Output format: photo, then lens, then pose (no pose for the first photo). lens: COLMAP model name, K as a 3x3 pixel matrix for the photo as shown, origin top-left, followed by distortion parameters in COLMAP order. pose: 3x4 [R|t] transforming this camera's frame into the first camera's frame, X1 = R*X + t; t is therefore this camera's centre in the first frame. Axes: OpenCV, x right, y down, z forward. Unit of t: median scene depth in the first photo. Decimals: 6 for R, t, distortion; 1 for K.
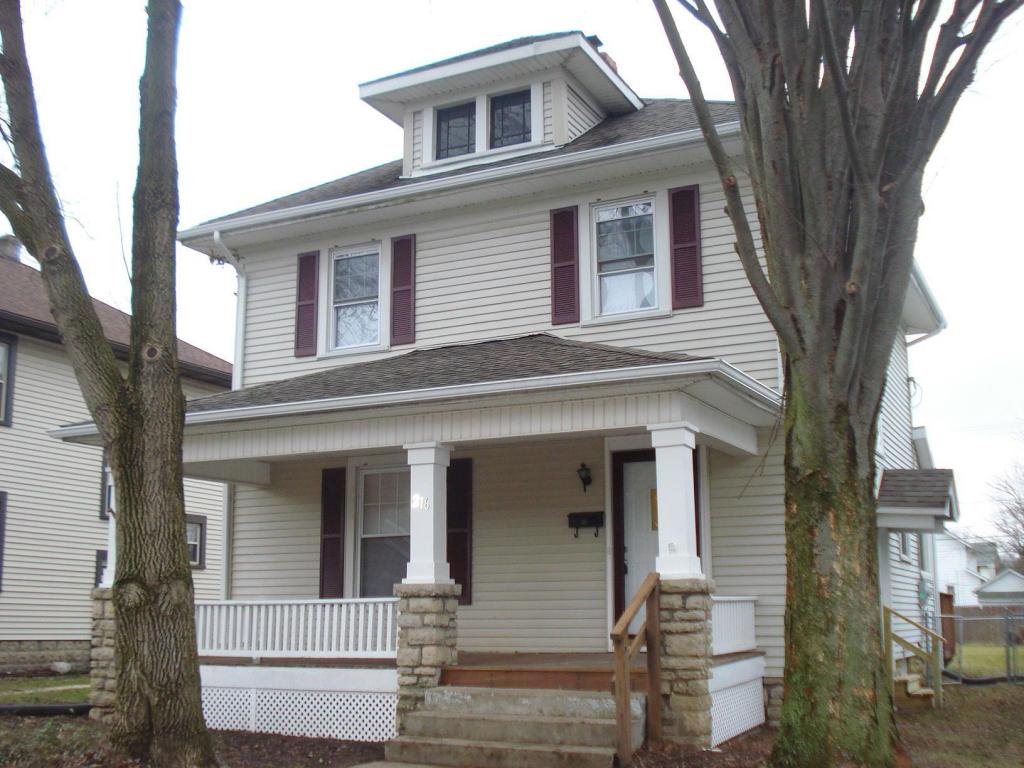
lens RADIAL K [[1161.1, 0, 518.7], [0, 1161.1, 411.7], [0, 0, 1]] dist [-0.068391, -0.130905]
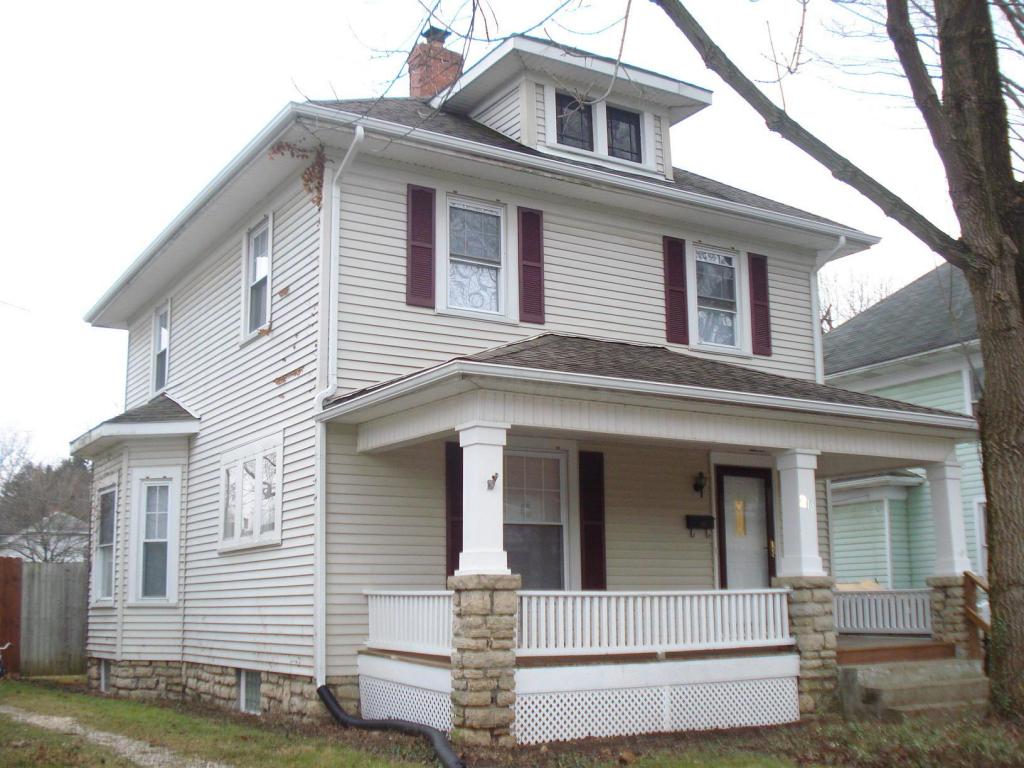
lens RADIAL K [[1280.0, 0, 512.3], [0, 1280.0, 346.4], [0, 0, 1]] dist [-0.018678, -0.077176]
pose [[0.474906, 0.176855, 0.862083, -1.093899], [-0.138234, 0.982430, -0.125393, 0.102735], [-0.869112, -0.059619, 0.491009, 0.540005]]
